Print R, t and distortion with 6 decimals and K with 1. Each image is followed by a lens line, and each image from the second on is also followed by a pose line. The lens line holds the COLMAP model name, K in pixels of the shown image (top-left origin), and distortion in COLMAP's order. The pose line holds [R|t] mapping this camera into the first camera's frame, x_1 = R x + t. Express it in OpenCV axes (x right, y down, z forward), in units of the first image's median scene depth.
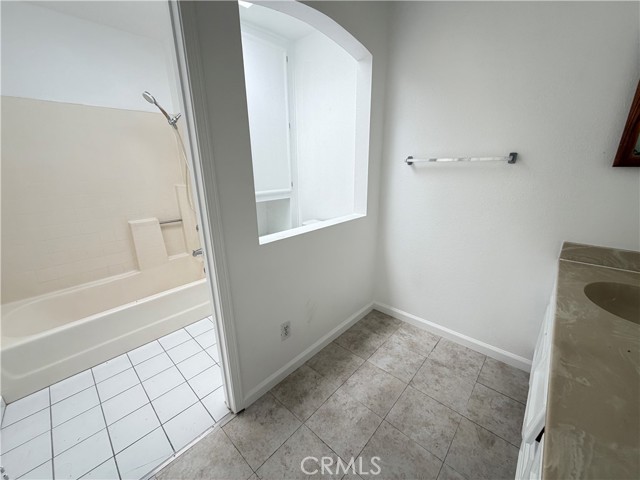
lens RADIAL K [[256.3, 0, 318.3], [0, 256.3, 237.9], [0, 0, 1]] dist [0.003165, 0.000090]
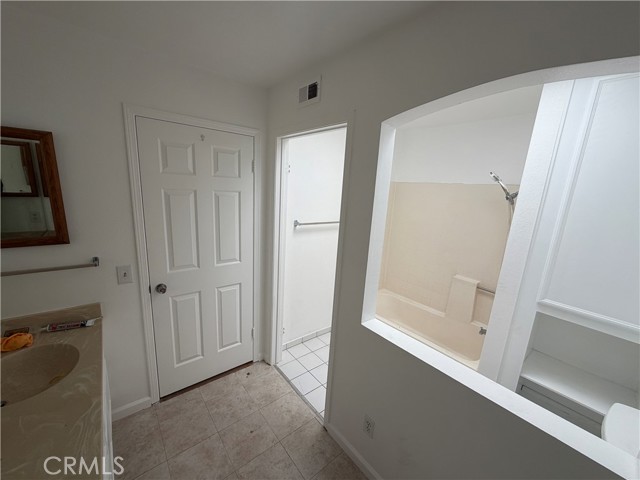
lens RADIAL K [[256.3, 0, 317.8], [0, 256.3, 242.1], [0, 0, 1]] dist [0.003165, 0.000090]
pose [[-0.146759, 0.212243, -0.966134, 0.738285], [-0.327549, 0.911180, 0.249927, -0.467994], [0.933367, 0.353135, -0.064203, 0.729456]]
